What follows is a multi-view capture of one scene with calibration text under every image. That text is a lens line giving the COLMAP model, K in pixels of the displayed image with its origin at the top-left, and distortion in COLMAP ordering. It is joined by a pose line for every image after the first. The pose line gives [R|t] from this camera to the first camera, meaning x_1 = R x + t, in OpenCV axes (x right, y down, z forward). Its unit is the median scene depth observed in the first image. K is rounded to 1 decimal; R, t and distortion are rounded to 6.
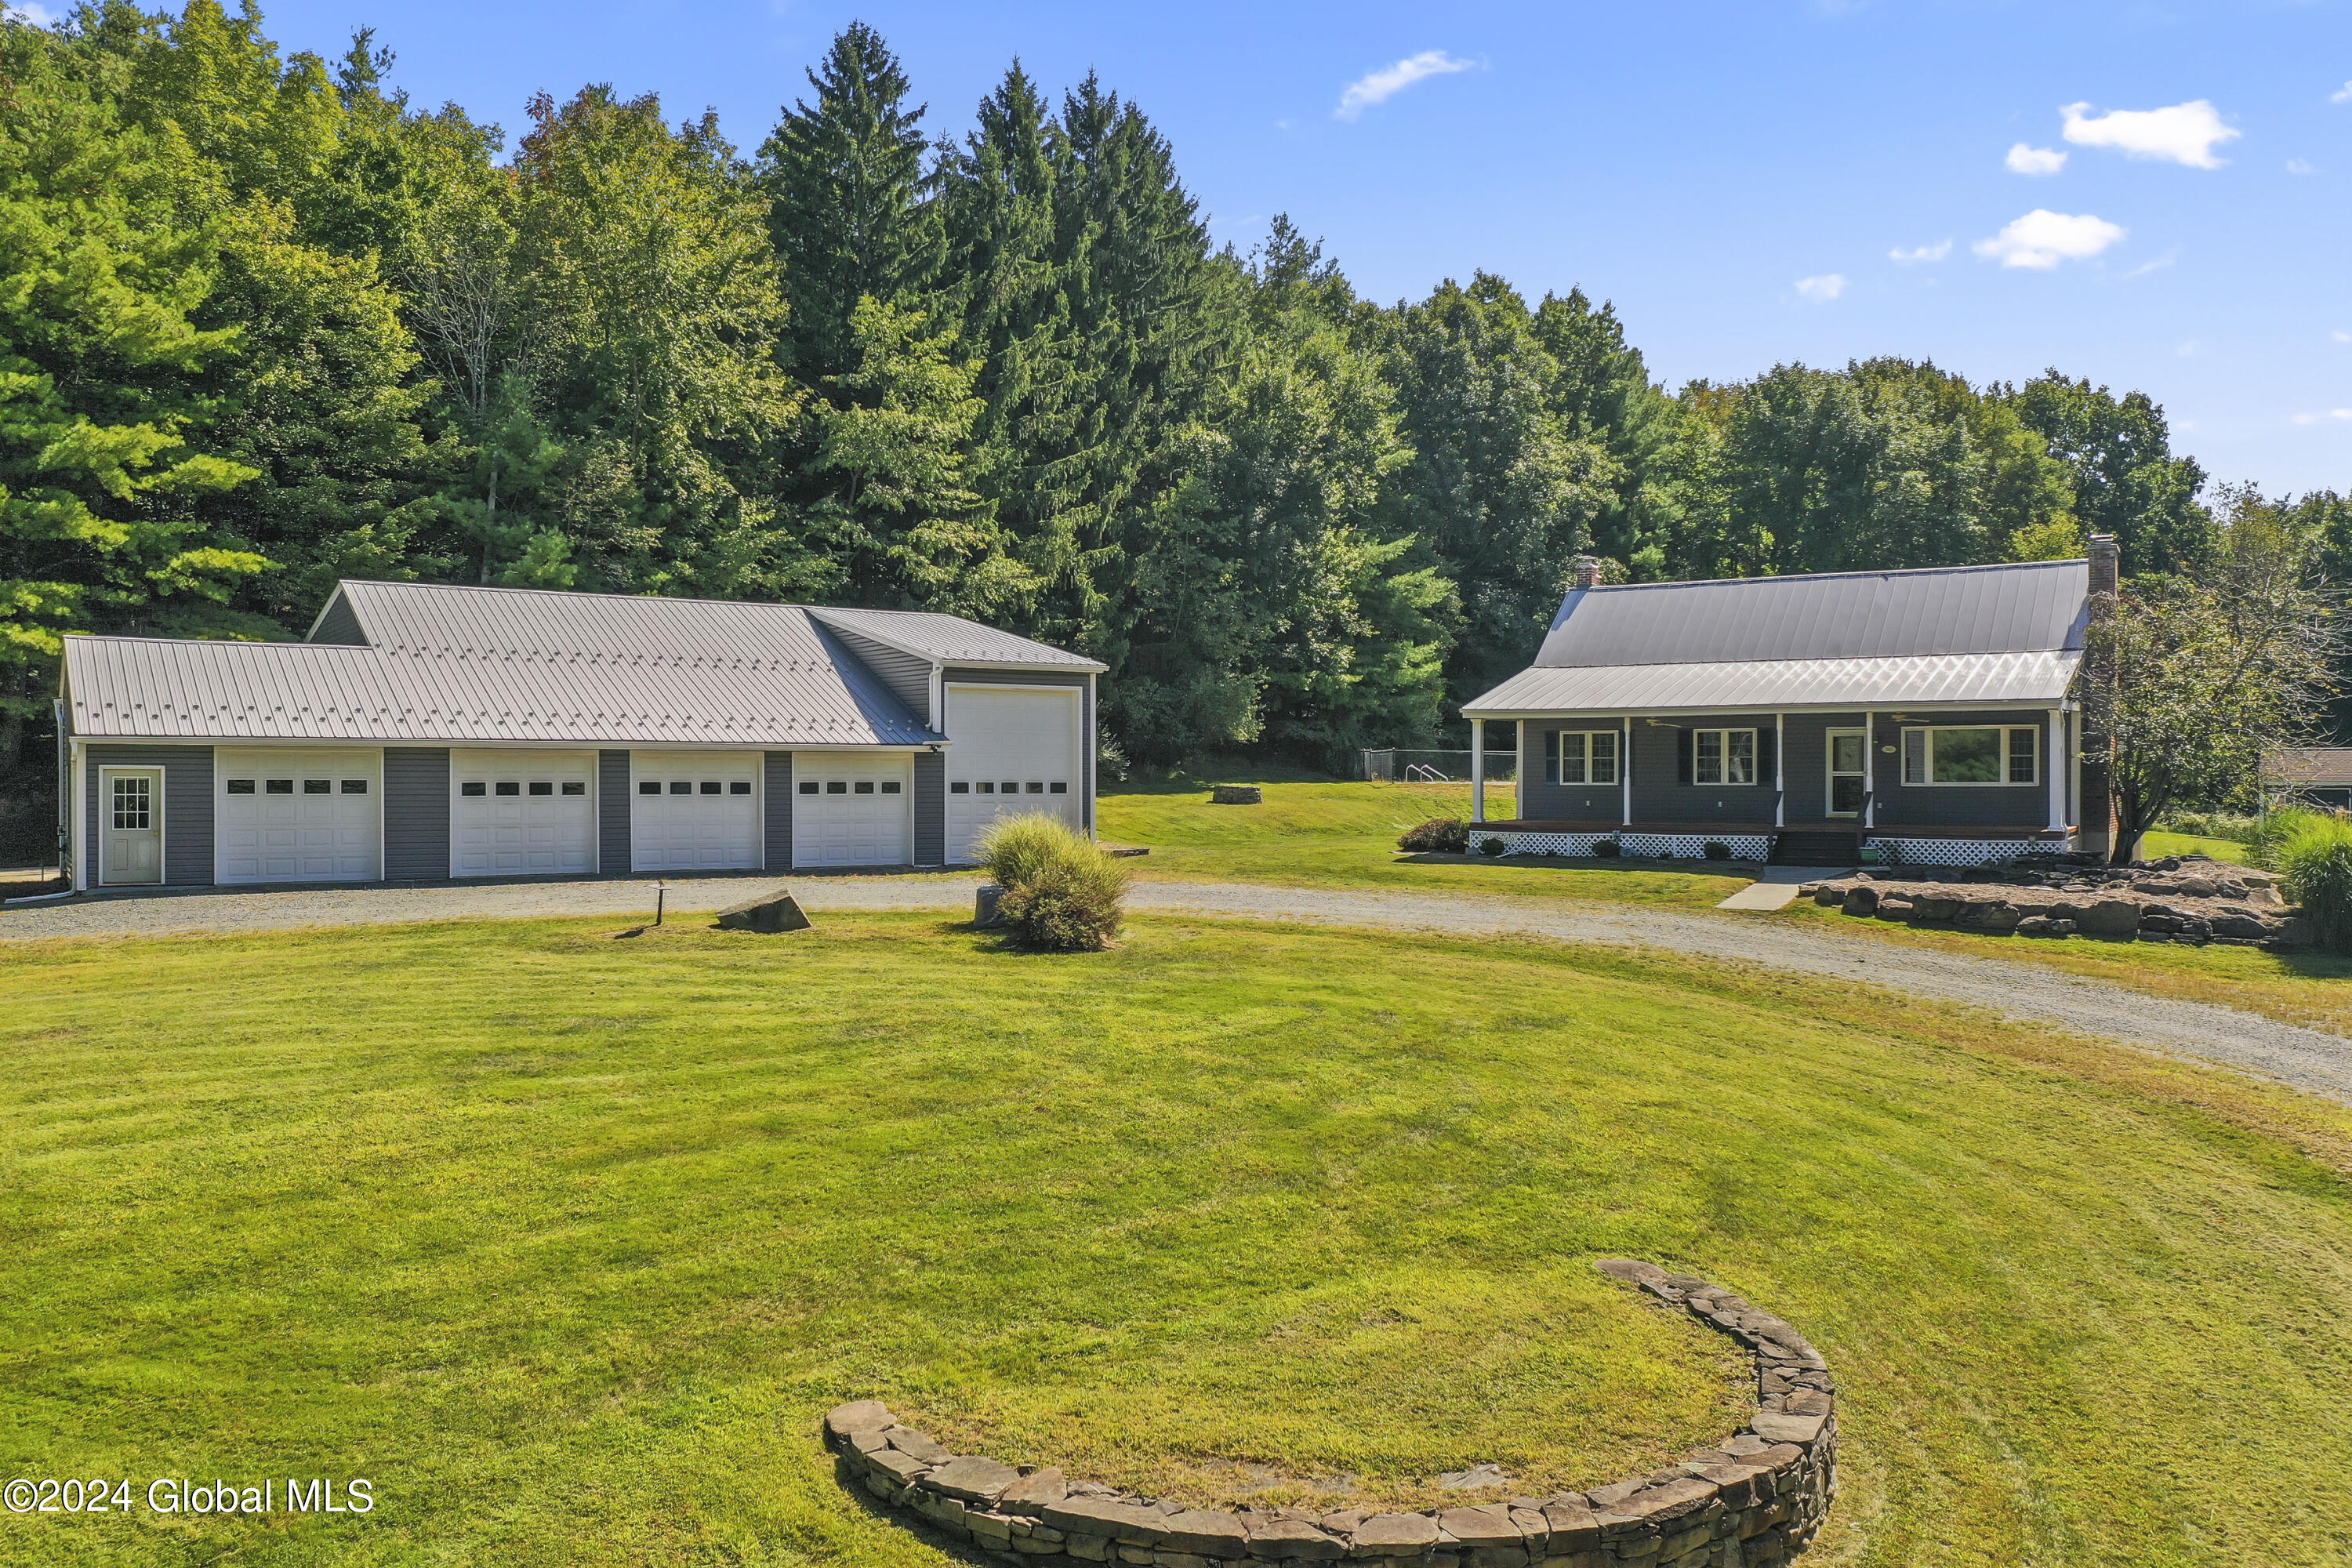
lens RADIAL K [[1854.4, 0, 1176.0], [0, 1854.4, 784.0], [0, 0, 1]] dist [-0.002074, -0.007562]
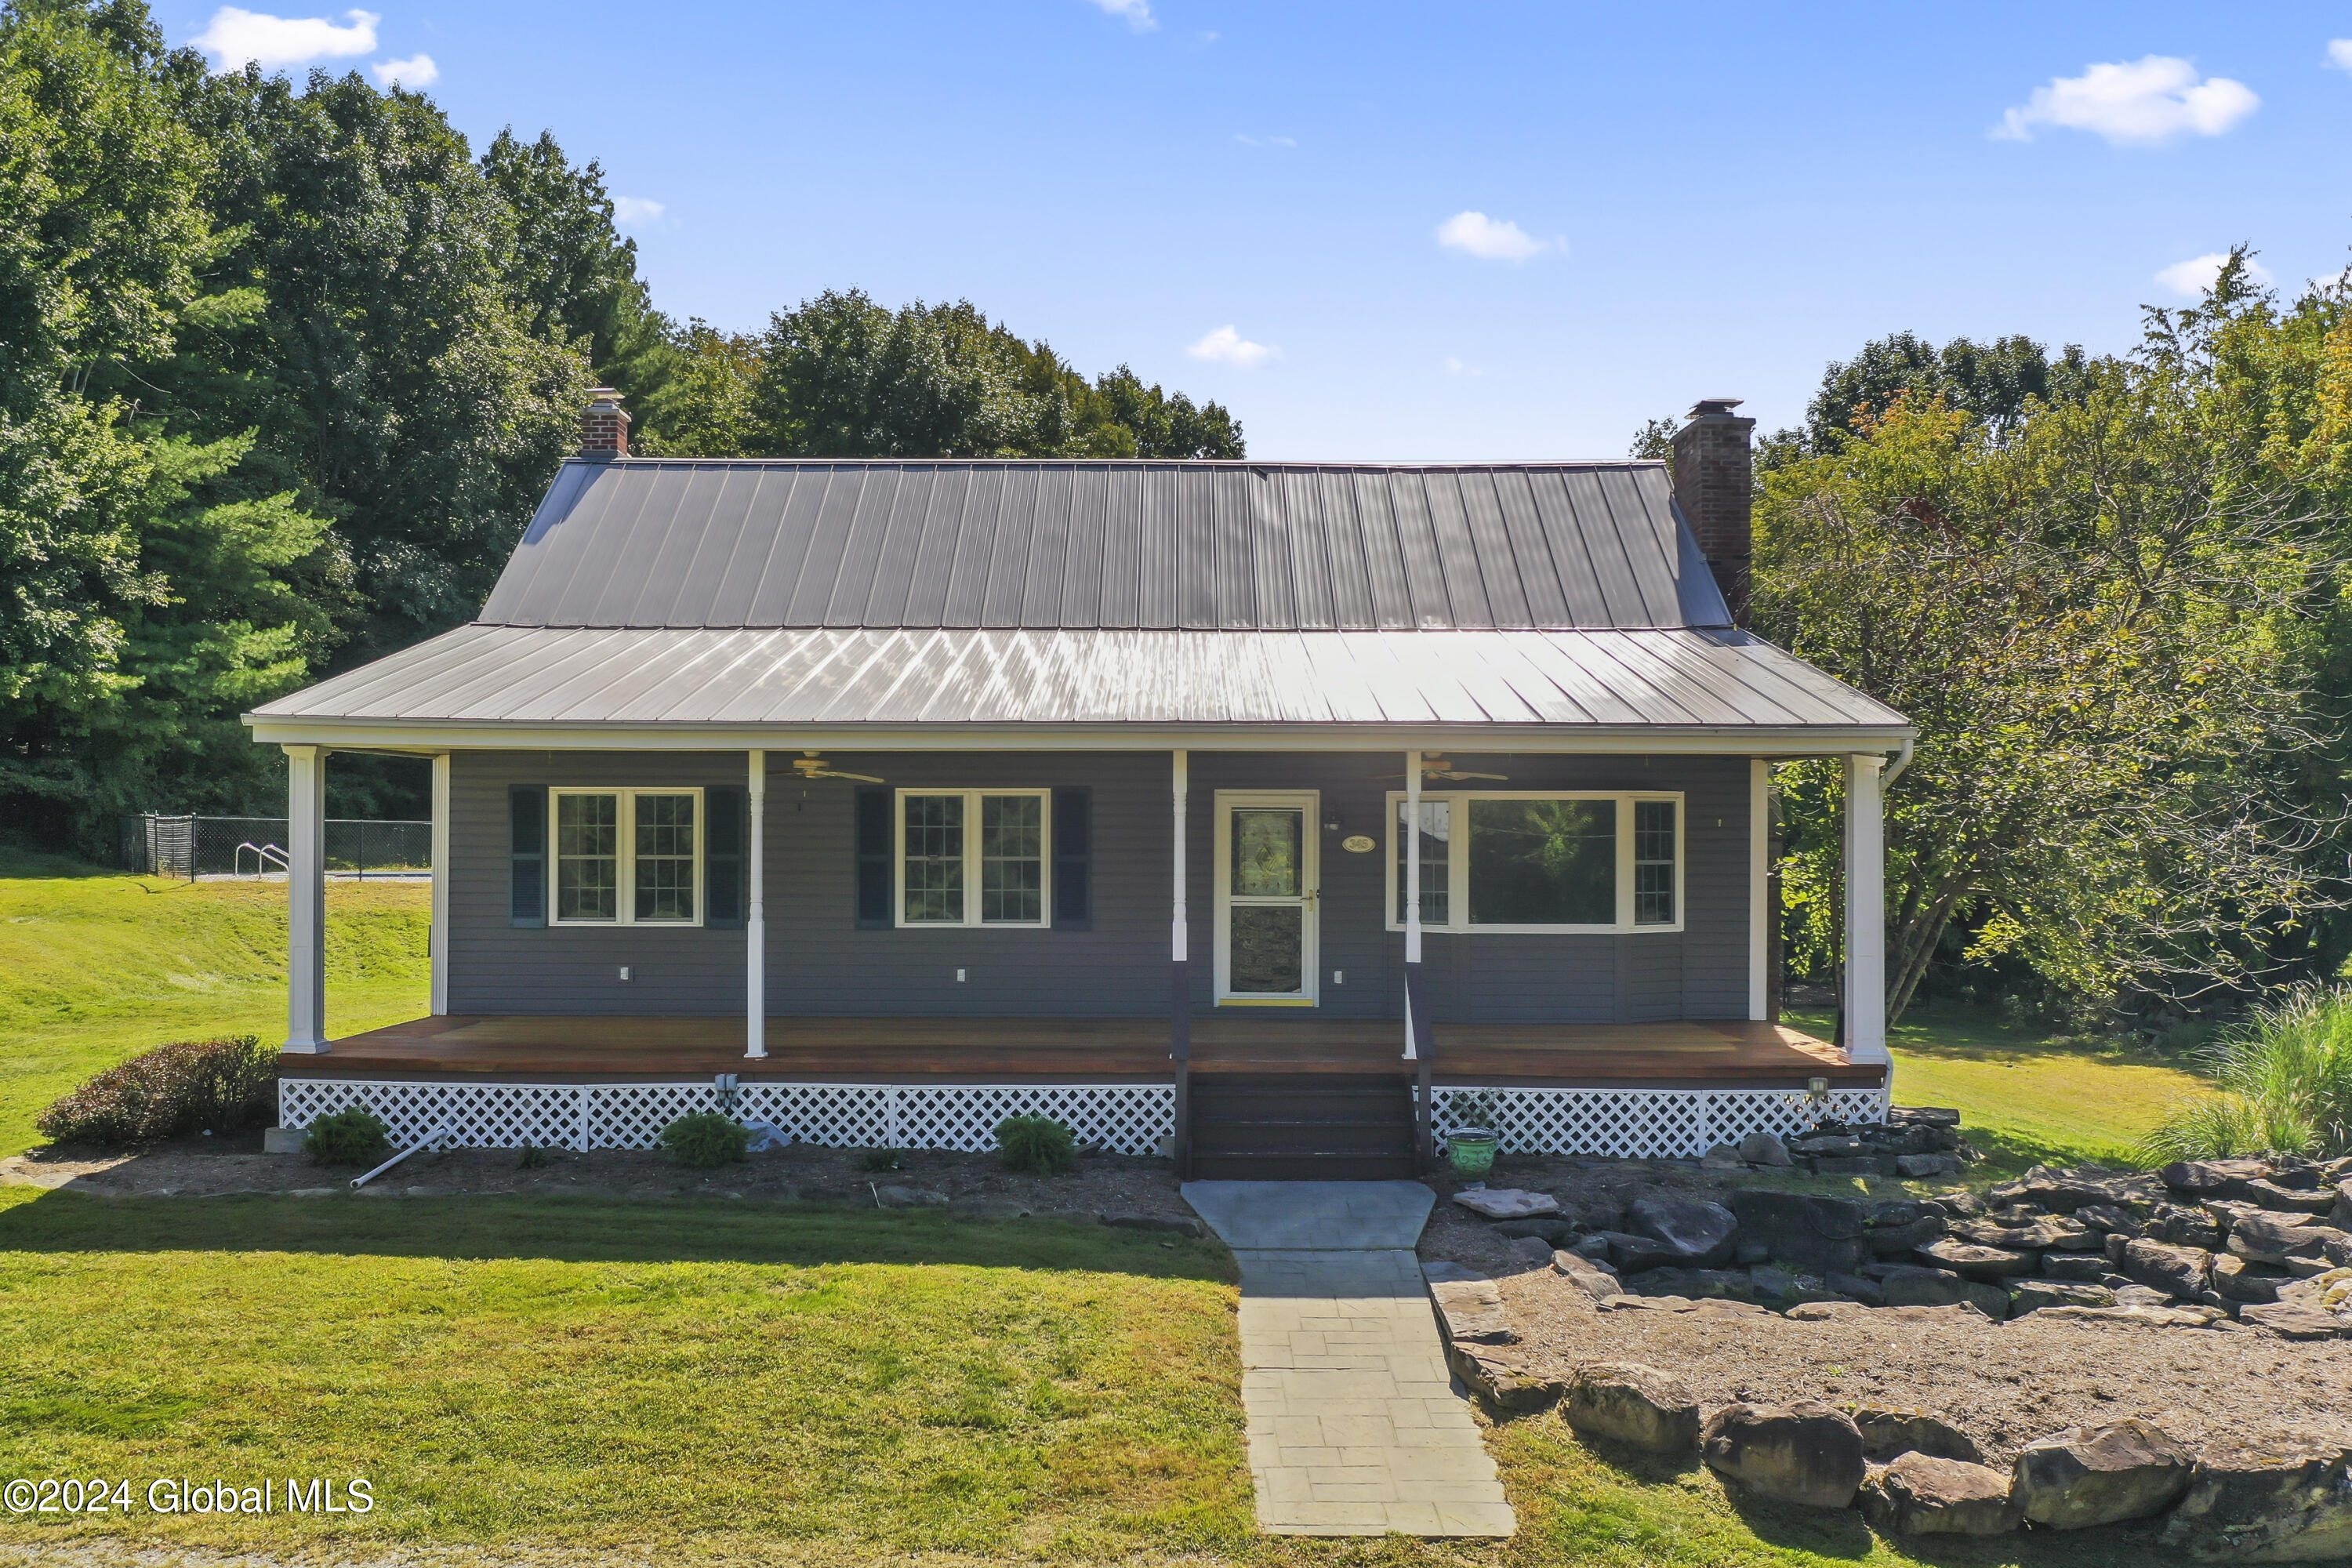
lens RADIAL K [[1885.5, 0, 1179.3], [0, 1885.5, 840.3], [0, 0, 1]] dist [0.001246, -0.004199]
pose [[0.853821, 0.003744, 0.520553, 0.065323], [-0.003069, 0.999993, -0.002159, -0.009638], [-0.520558, 0.000245, 0.853826, 0.340011]]
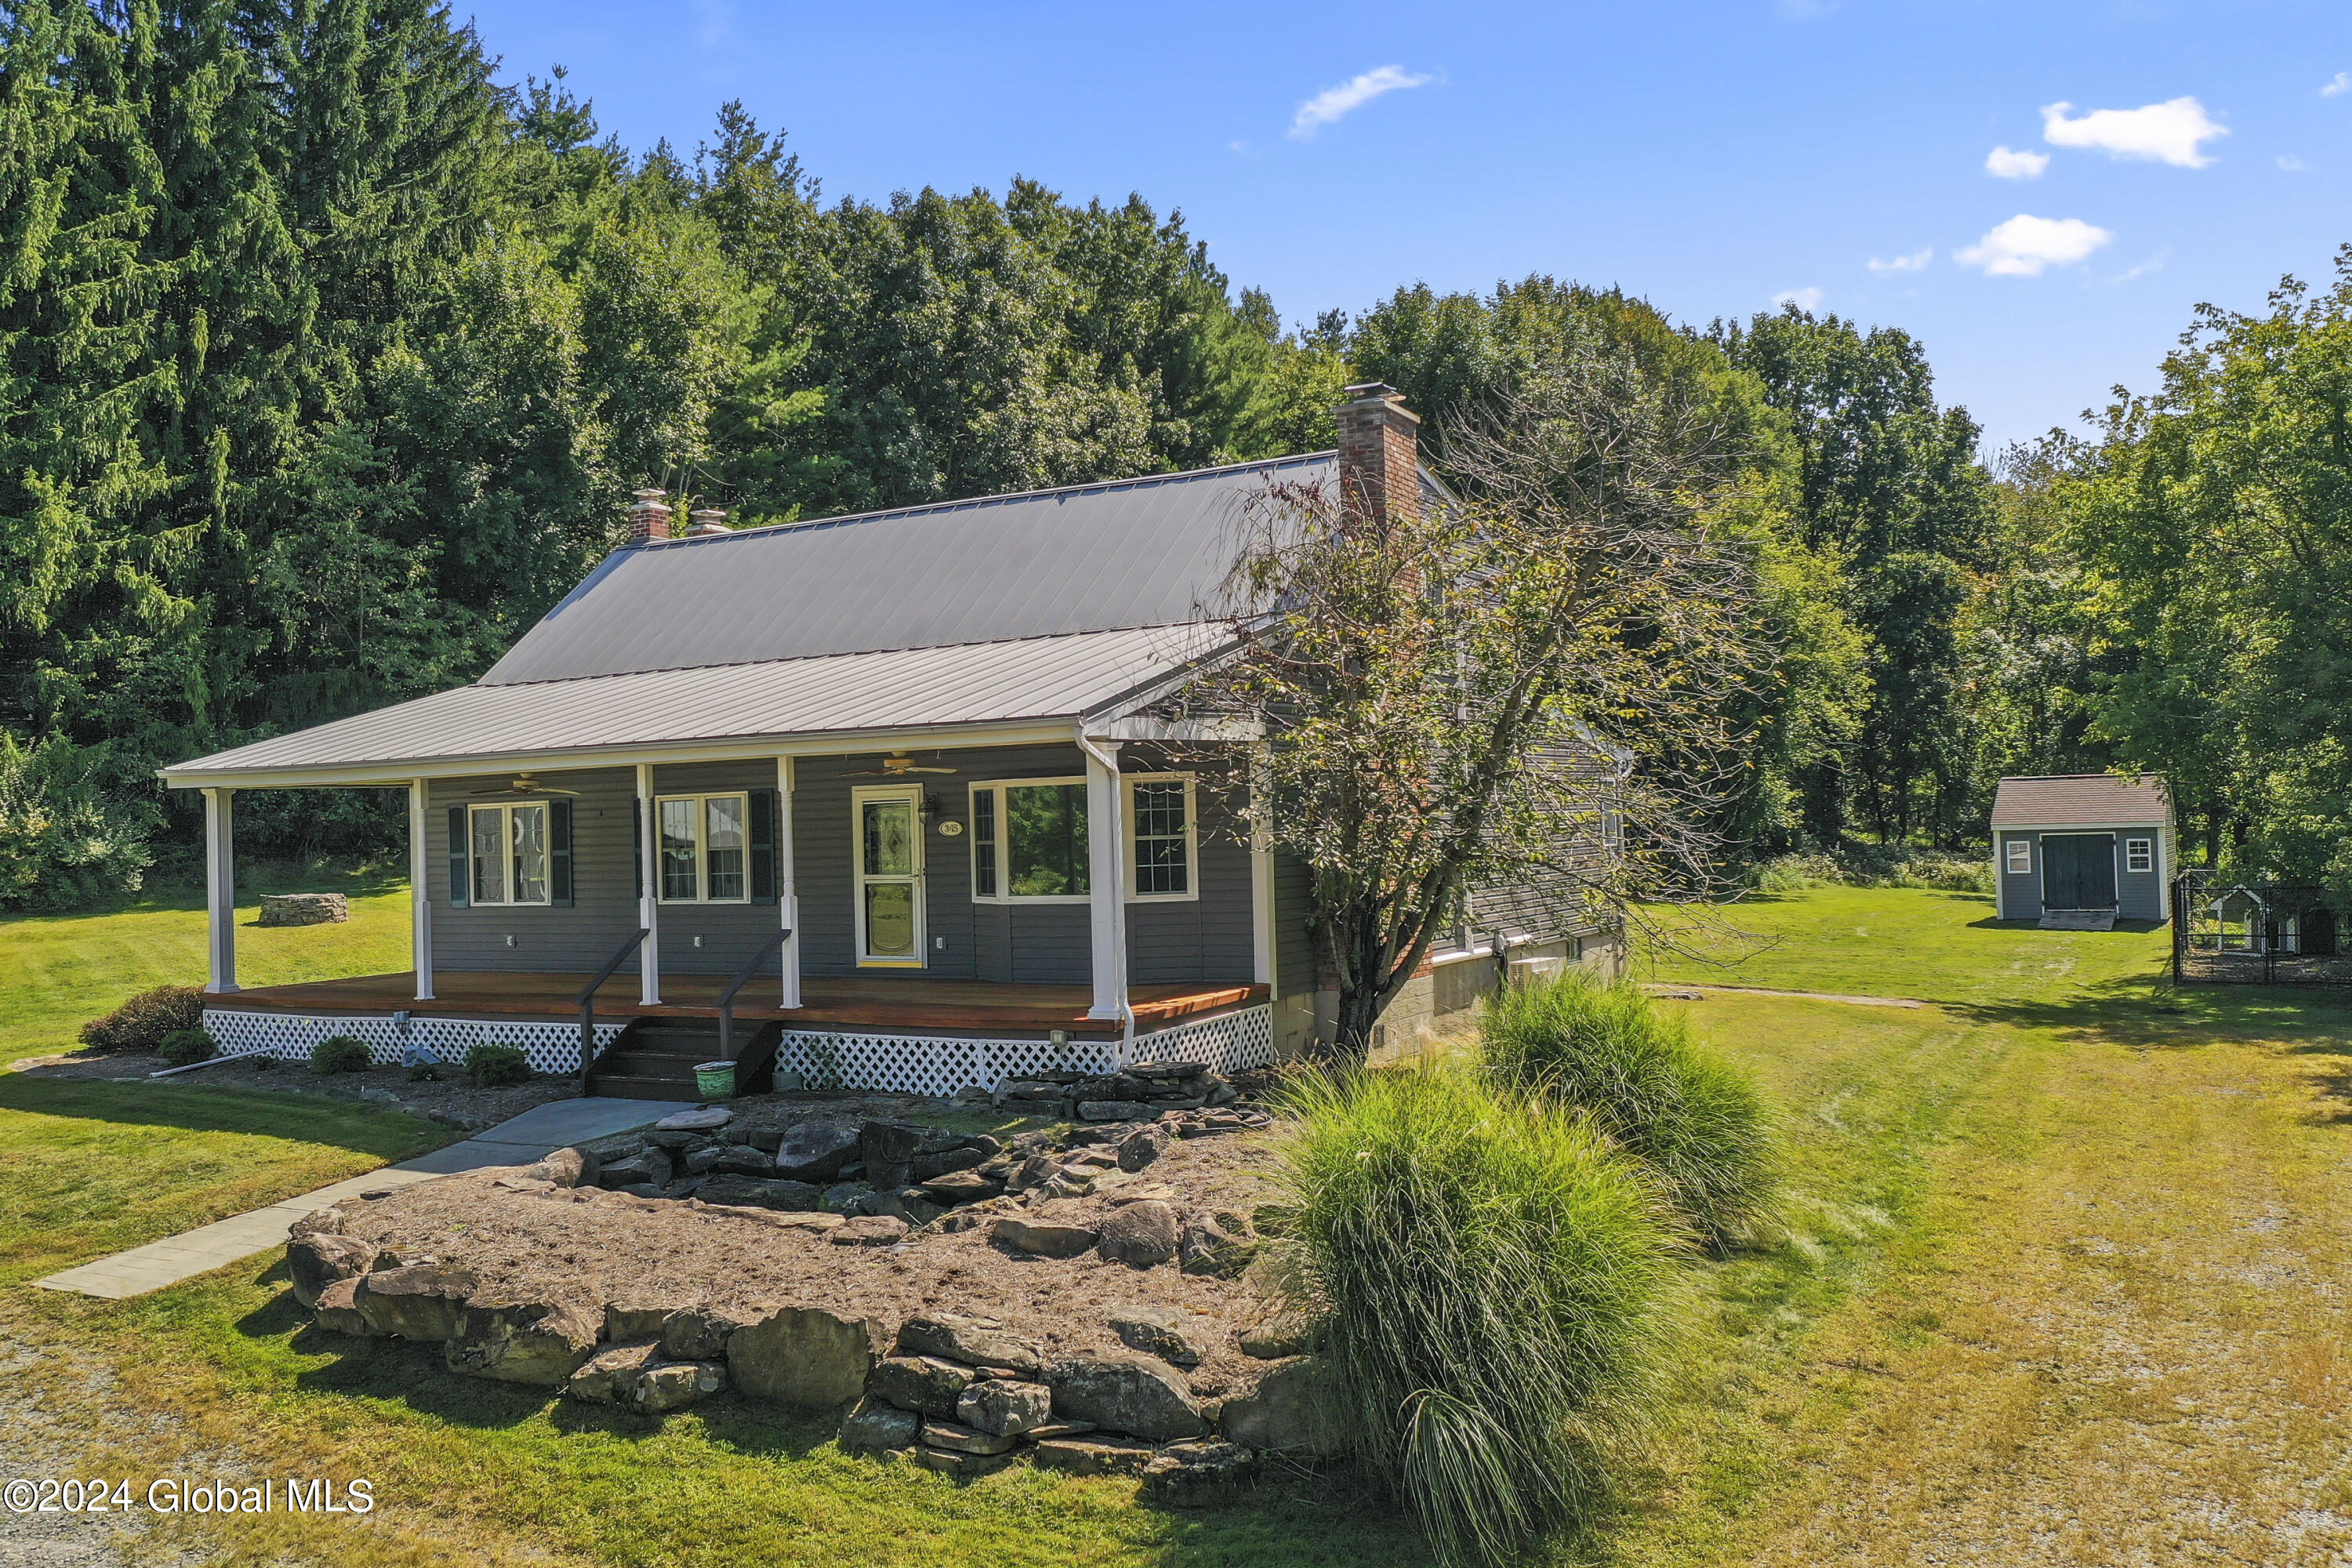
lens RADIAL K [[1951.6, 0, 1176.0], [0, 1951.6, 784.0], [0, 0, 1]] dist [0.029892, 0.000262]
pose [[0.999219, -0.028506, 0.027378, 0.238410], [0.029160, 0.999291, -0.023815, -0.008452], [-0.026680, 0.024594, 0.999341, 0.240605]]
